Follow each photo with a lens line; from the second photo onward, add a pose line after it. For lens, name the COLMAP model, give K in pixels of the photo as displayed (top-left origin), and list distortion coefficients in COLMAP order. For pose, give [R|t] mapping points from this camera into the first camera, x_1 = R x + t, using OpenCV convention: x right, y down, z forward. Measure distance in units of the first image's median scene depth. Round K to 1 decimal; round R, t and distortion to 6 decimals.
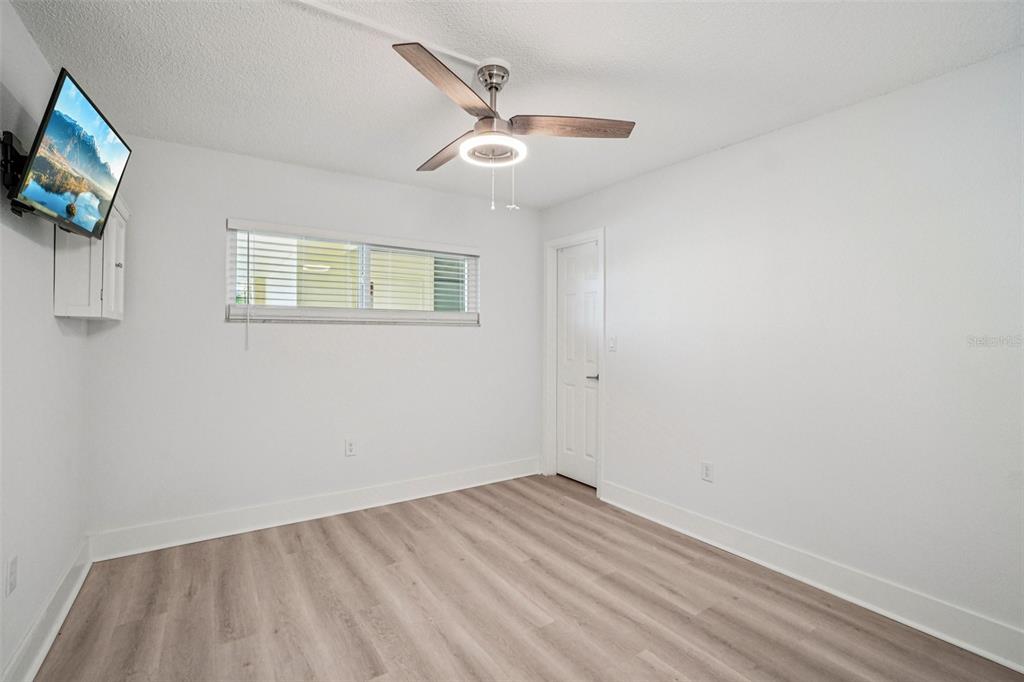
lens RADIAL K [[457.7, 0, 509.2], [0, 457.7, 336.6], [0, 0, 1]] dist [-0.050993, 0.016952]
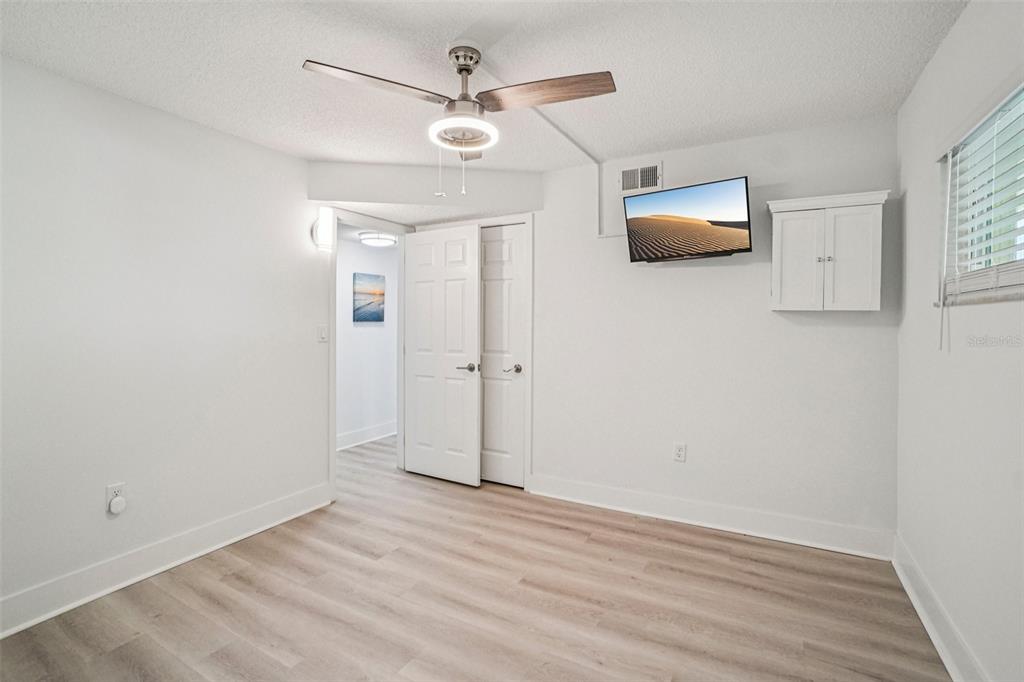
lens RADIAL K [[457.7, 0, 511.3], [0, 457.7, 337.3], [0, 0, 1]] dist [-0.050993, 0.016952]
pose [[-0.892200, 0.012795, -0.451459, 0.265775], [-0.001769, 0.999492, 0.031824, -0.006545], [0.451636, 0.029192, -0.891724, 1.737880]]
